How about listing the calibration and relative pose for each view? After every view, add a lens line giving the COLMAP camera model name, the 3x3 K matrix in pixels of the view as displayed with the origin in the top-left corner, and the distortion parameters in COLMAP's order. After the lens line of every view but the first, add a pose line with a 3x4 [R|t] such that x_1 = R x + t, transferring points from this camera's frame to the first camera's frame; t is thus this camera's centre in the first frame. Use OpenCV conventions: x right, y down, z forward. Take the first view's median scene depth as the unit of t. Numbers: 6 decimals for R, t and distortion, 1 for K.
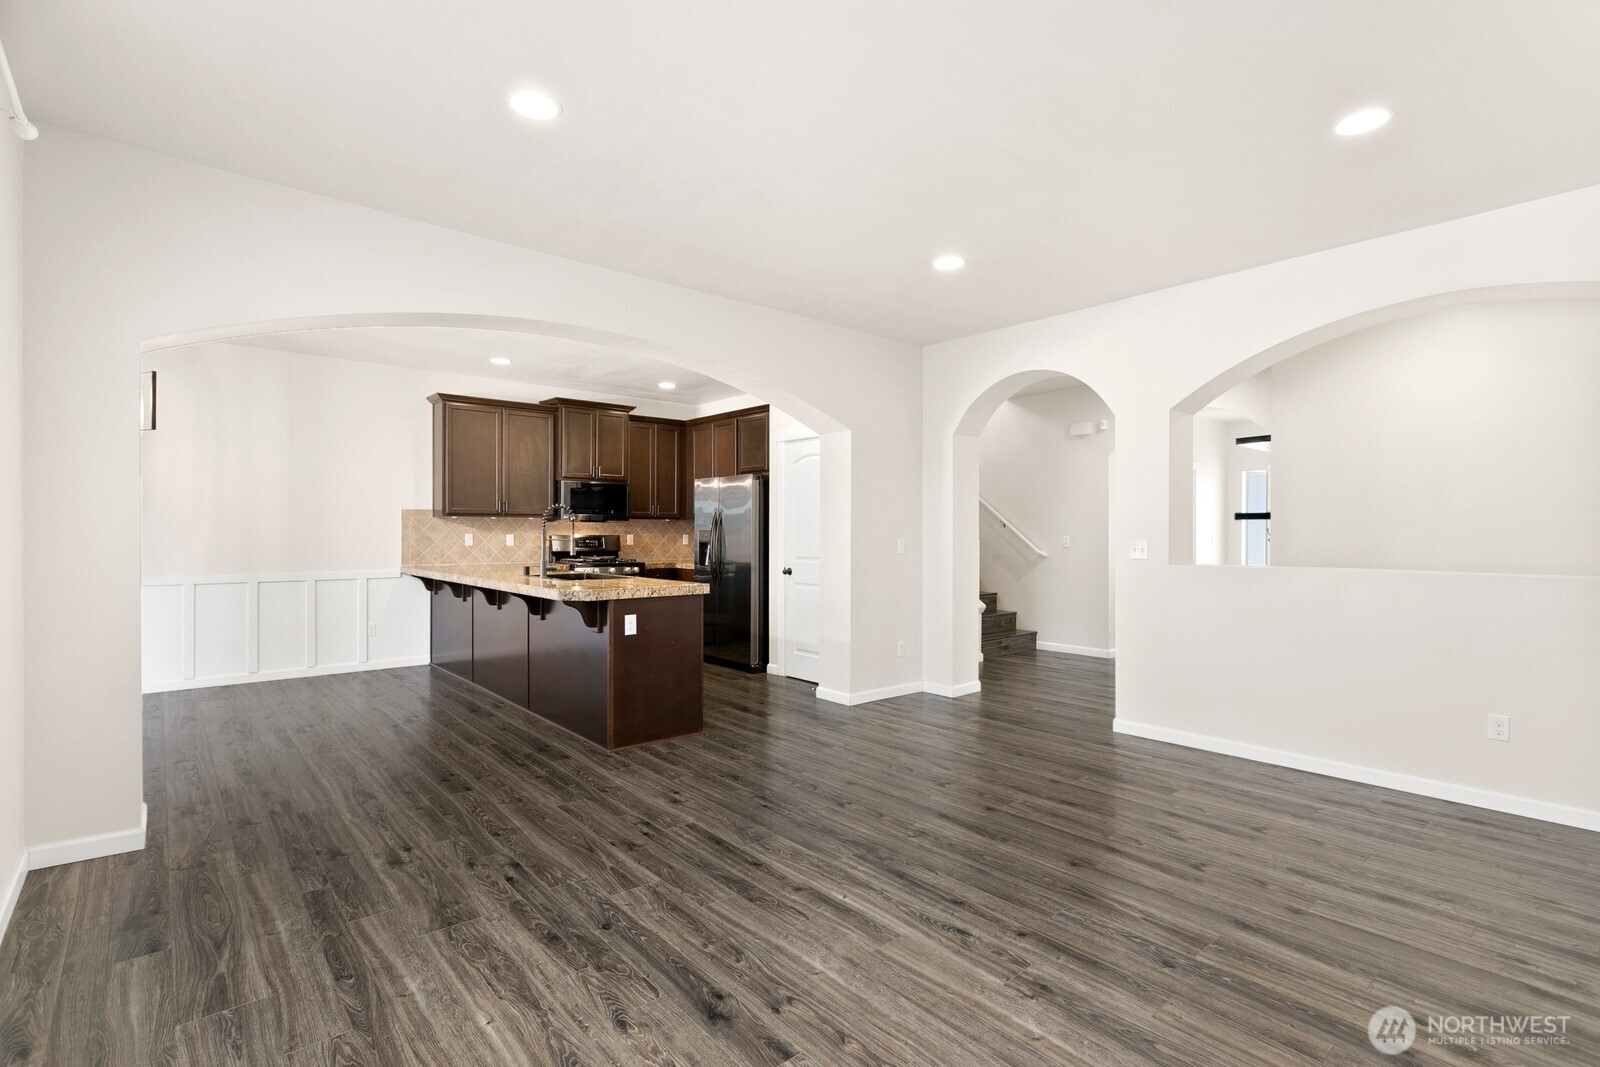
lens RADIAL K [[751.8, 0, 803.3], [0, 751.8, 525.8], [0, 0, 1]] dist [0.003981, 0.000399]
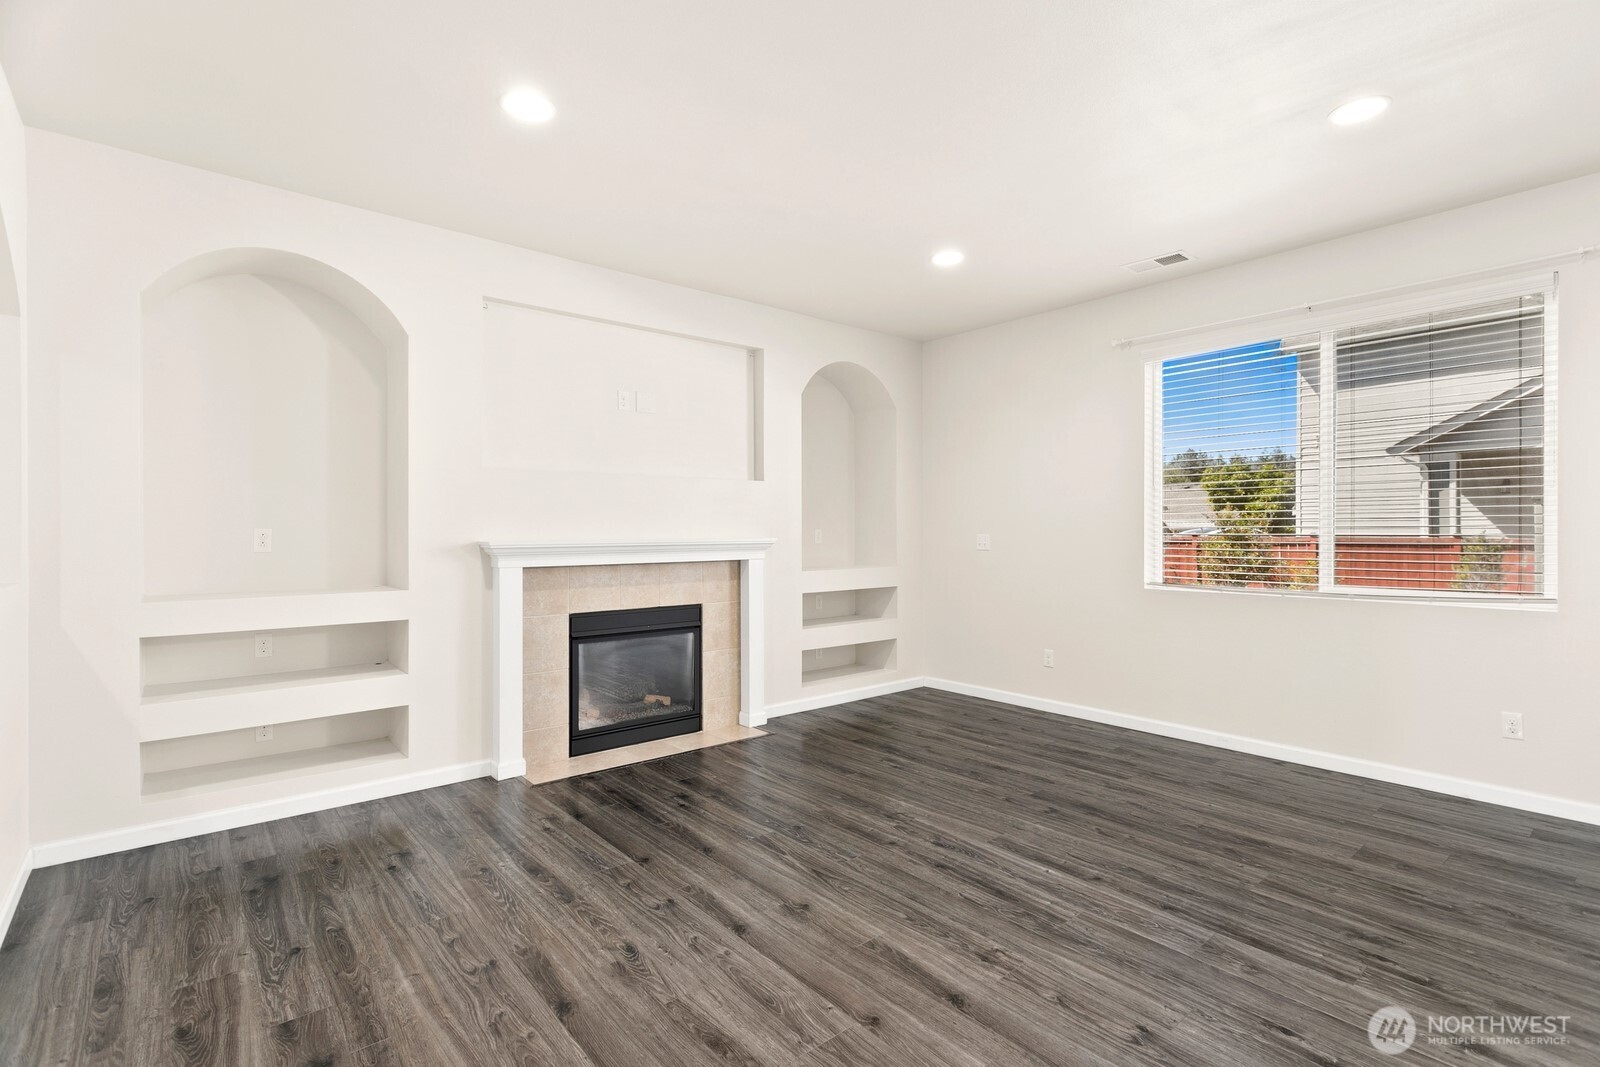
lens RADIAL K [[763.9, 0, 800.0], [0, 763.9, 533.5], [0, 0, 1]] dist [0.010128, 0.000289]
pose [[-0.999958, -0.001699, 0.008994, 0.351054], [-0.001732, 0.999992, -0.003671, 0.018400], [-0.008988, -0.003686, -0.999953, 1.853867]]
